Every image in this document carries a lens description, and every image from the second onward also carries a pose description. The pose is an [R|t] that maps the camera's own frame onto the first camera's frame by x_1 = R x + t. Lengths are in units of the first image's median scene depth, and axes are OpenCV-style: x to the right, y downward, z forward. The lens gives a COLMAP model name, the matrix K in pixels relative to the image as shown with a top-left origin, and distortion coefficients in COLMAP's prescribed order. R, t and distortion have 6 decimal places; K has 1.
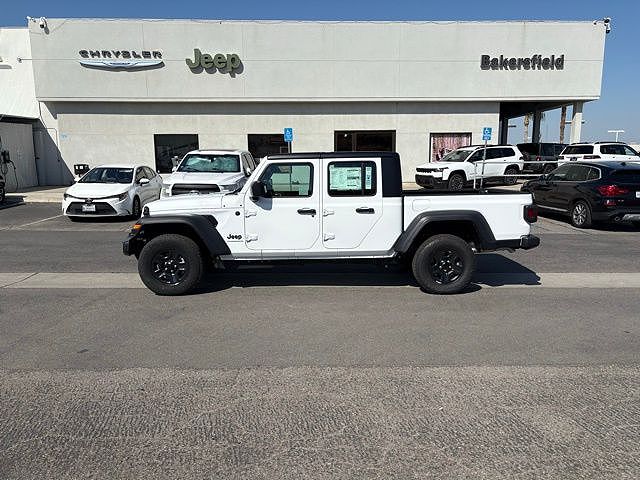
lens RADIAL K [[479.6, 0, 320.5], [0, 479.6, 240.3], [0, 0, 1]] dist [0.022429, 0.000954]
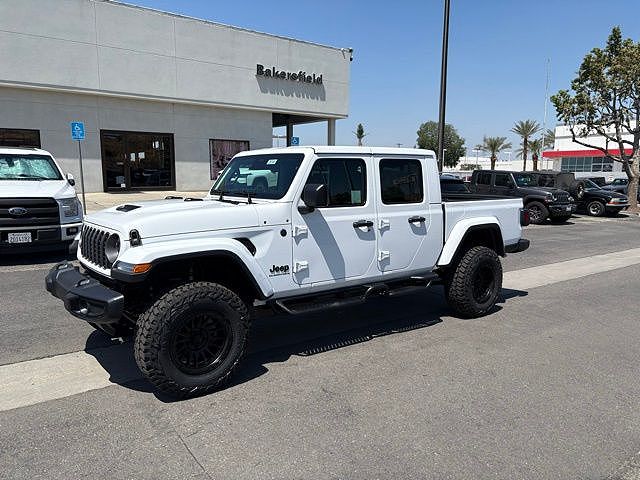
lens RADIAL K [[483.6, 0, 321.4], [0, 483.6, 241.2], [0, 0, 1]] dist [0.021479, -0.003214]
pose [[0.816880, -0.068936, 0.572673, -0.246548], [0.077878, 0.996923, 0.008918, -0.025147], [-0.571526, 0.037314, 0.819735, 0.173593]]
